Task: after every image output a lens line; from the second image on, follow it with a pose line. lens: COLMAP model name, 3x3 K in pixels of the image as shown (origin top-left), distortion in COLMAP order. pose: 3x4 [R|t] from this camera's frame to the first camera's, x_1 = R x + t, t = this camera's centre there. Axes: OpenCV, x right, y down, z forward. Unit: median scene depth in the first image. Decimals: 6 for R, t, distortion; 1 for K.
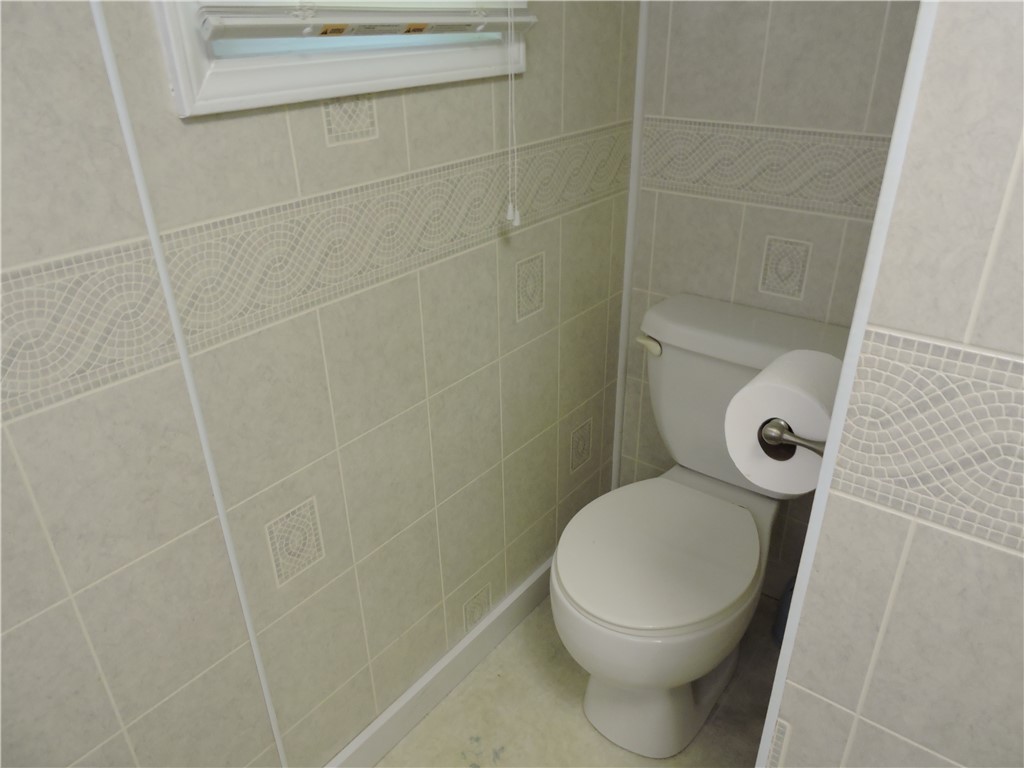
lens RADIAL K [[729.6, 0, 514.9], [0, 729.6, 383.9], [0, 0, 1]] dist [-0.003754, -0.002016]
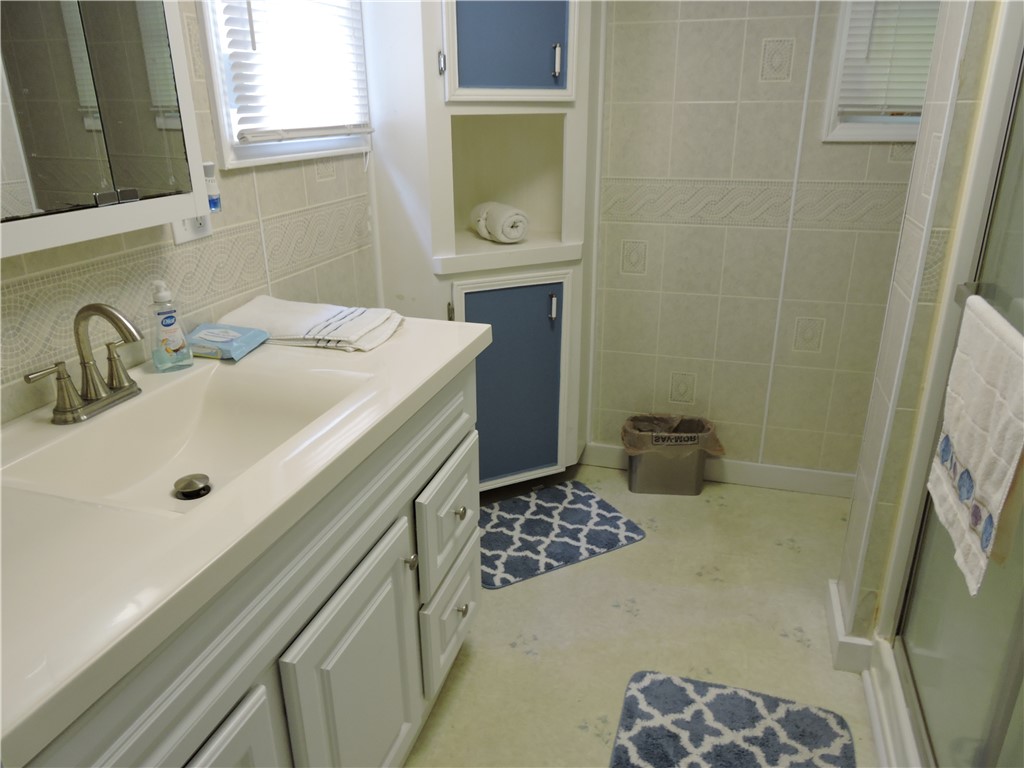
lens RADIAL K [[729.6, 0, 514.9], [0, 729.6, 383.9], [0, 0, 1]] dist [-0.003754, -0.002016]
pose [[0.357842, 0.345991, -0.867317, 1.726456], [-0.428816, 0.885980, 0.176513, 0.435224], [0.829497, 0.308756, 0.465407, -0.919318]]
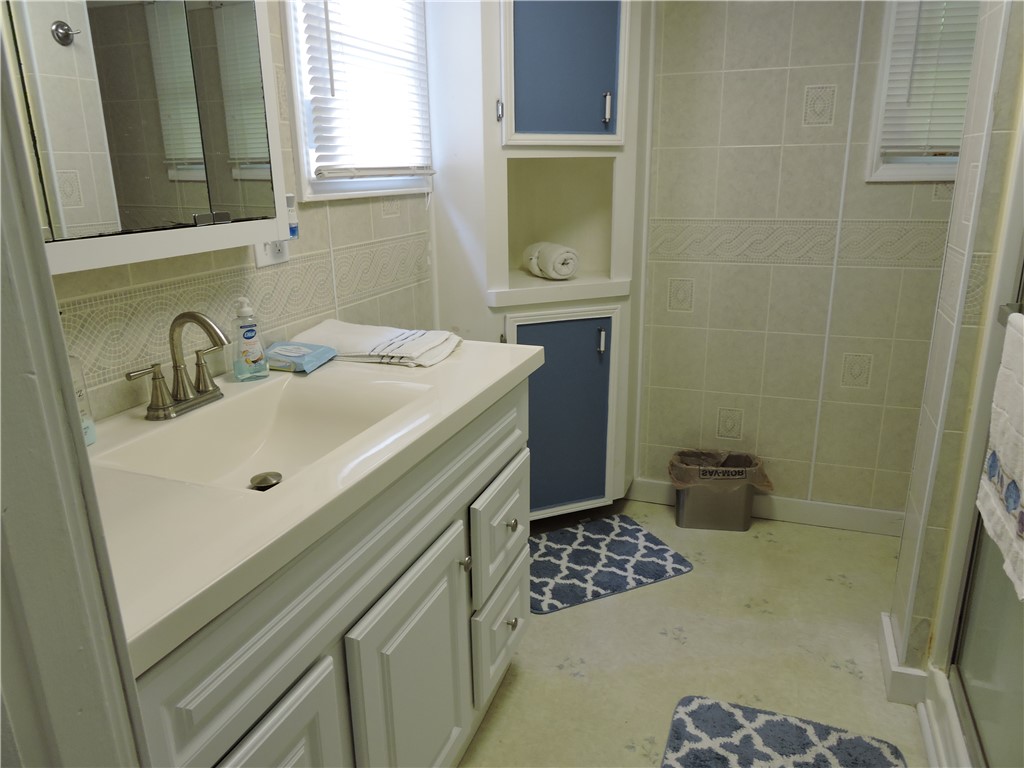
lens RADIAL K [[729.6, 0, 514.9], [0, 729.6, 383.9], [0, 0, 1]] dist [-0.003754, -0.002016]
pose [[0.297988, 0.281502, -0.912118, 1.830678], [-0.430532, 0.892455, 0.134779, 0.513530], [0.851966, 0.352534, 0.387136, -0.939147]]
